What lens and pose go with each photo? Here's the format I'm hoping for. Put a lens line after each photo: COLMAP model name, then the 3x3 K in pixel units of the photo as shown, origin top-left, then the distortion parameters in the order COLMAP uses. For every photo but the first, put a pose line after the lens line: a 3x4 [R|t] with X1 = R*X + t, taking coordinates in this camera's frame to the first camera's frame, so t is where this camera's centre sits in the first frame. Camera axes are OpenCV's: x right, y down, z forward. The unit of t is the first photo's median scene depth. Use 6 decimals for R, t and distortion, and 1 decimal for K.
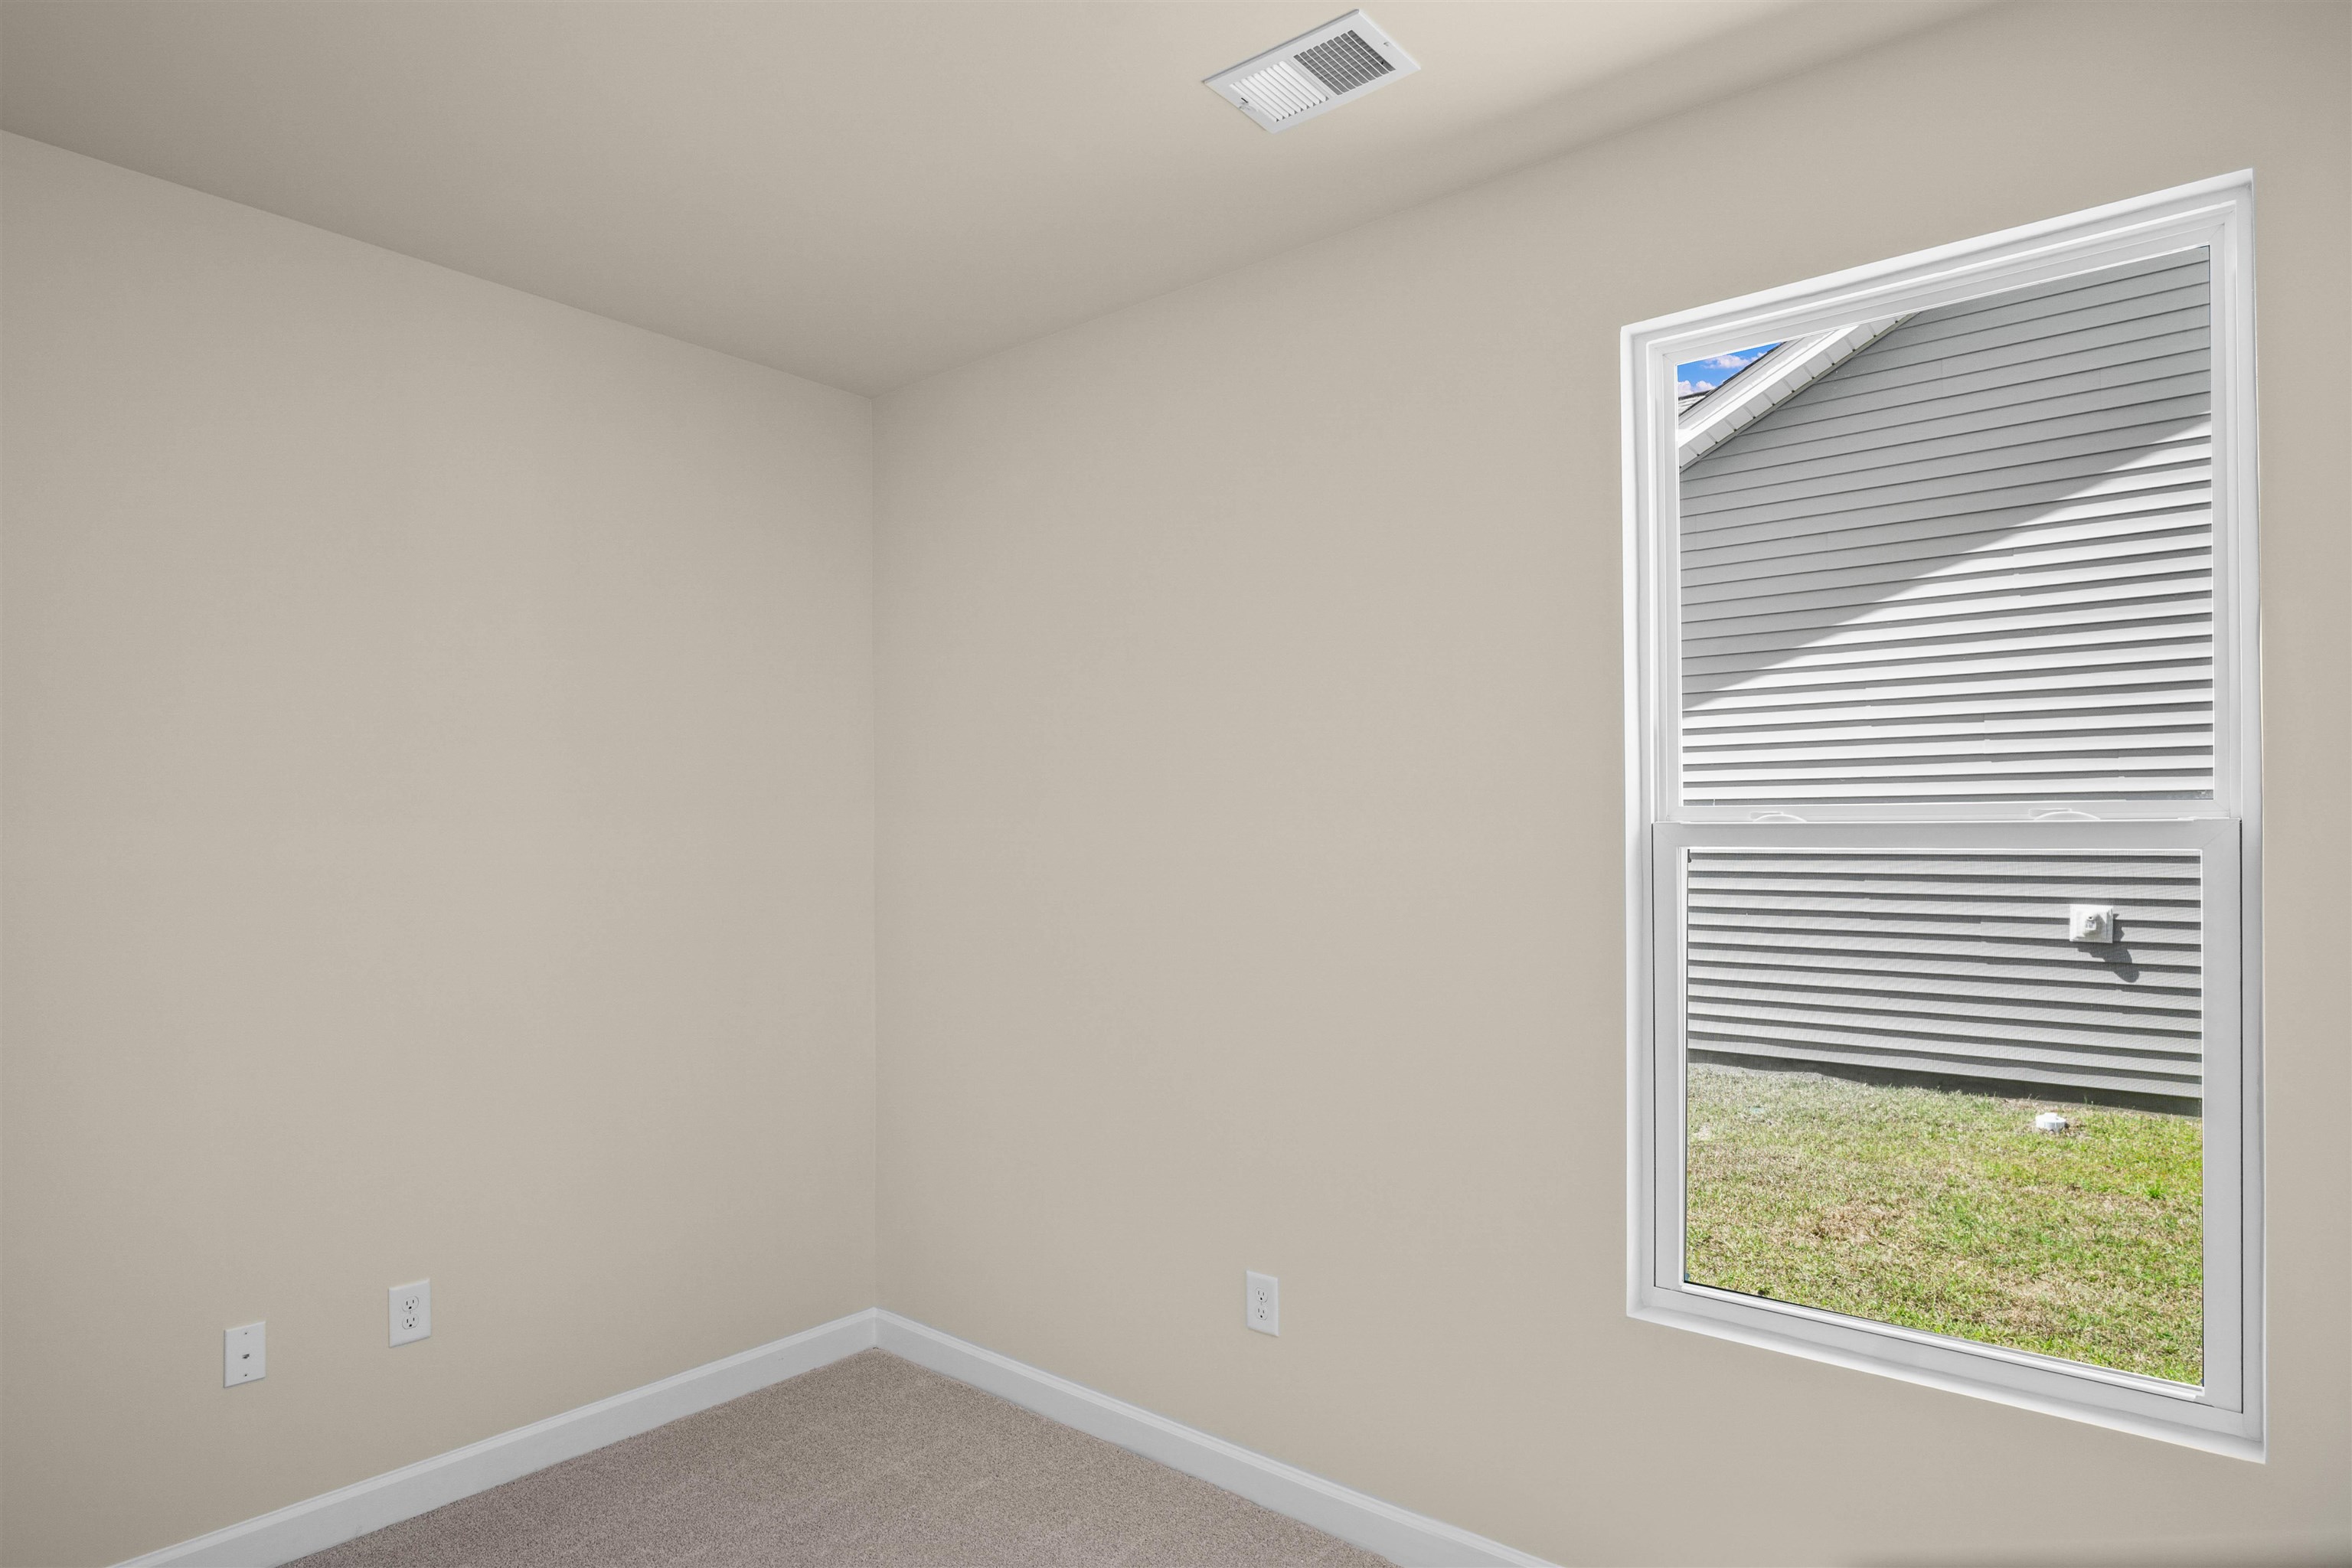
lens RADIAL K [[1334.4, 0, 1169.1], [0, 1334.4, 795.0], [0, 0, 1]] dist [0.007222, 0.000842]
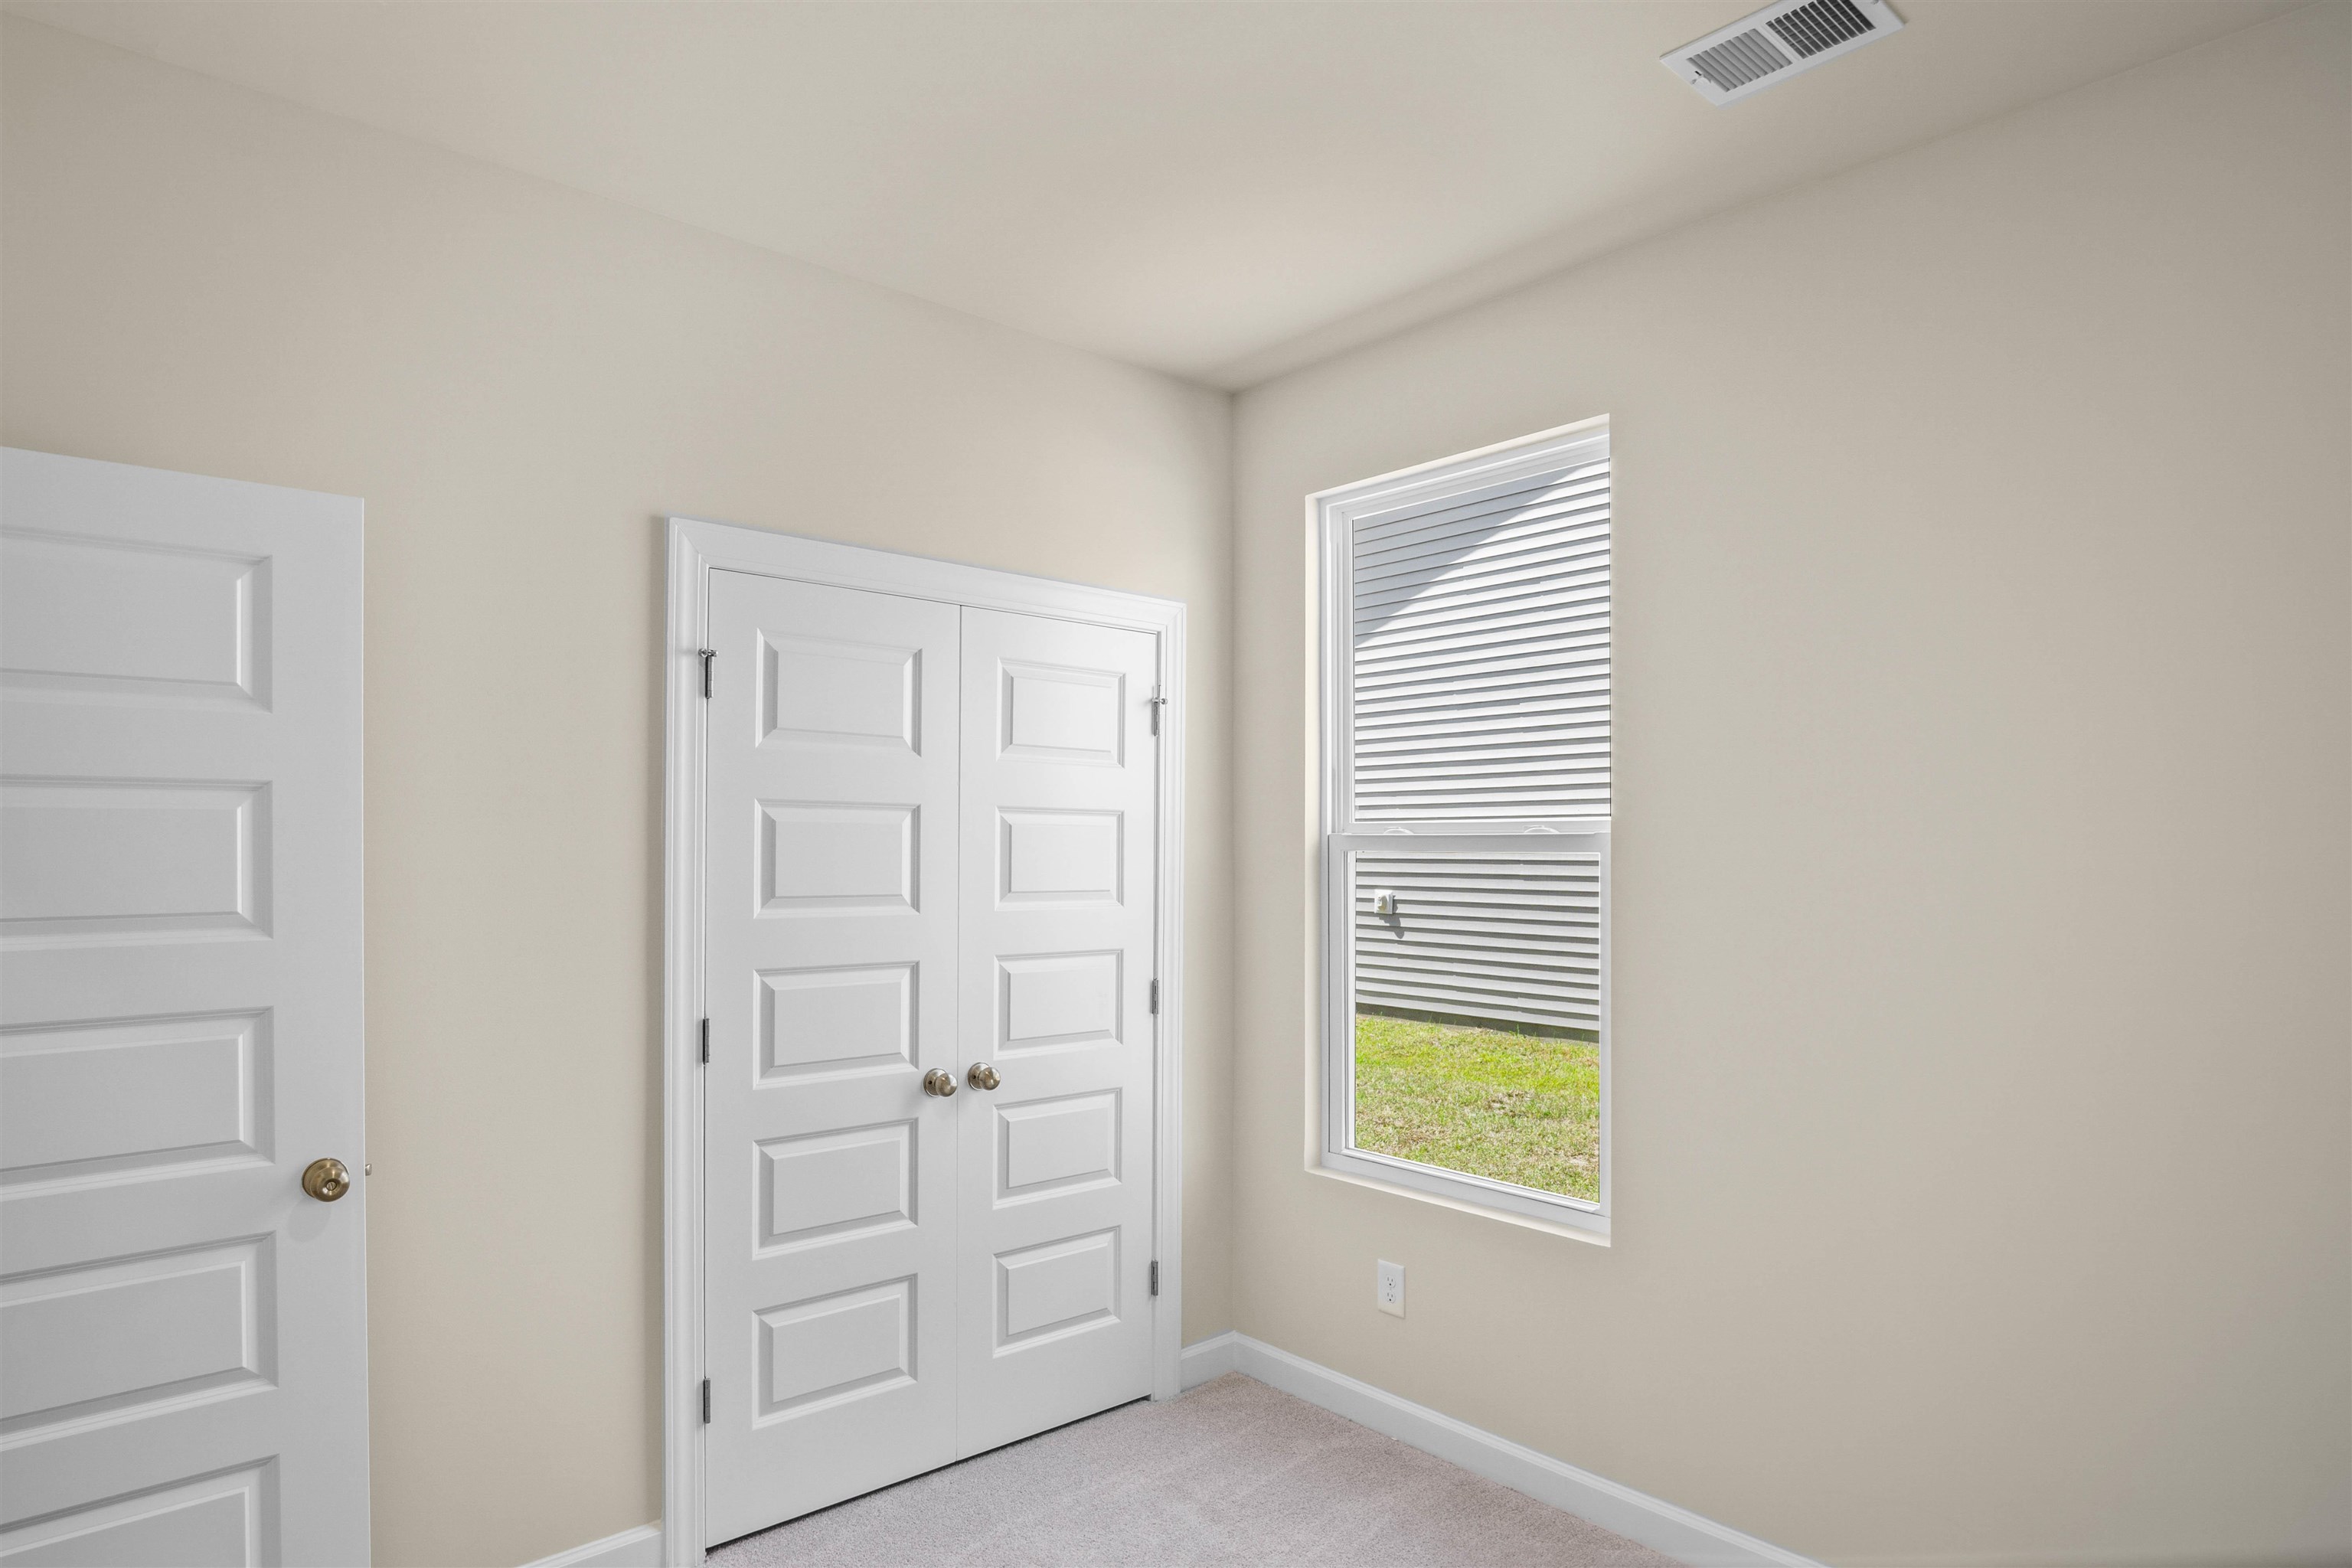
lens RADIAL K [[1334.4, 0, 1183.2], [0, 1334.4, 796.4], [0, 0, 1]] dist [0.007222, 0.000842]
pose [[0.986153, -0.003733, -0.165794, 0.631495], [0.002916, 0.999982, -0.005174, -0.018122], [0.165811, 0.004619, 0.986147, -0.520311]]
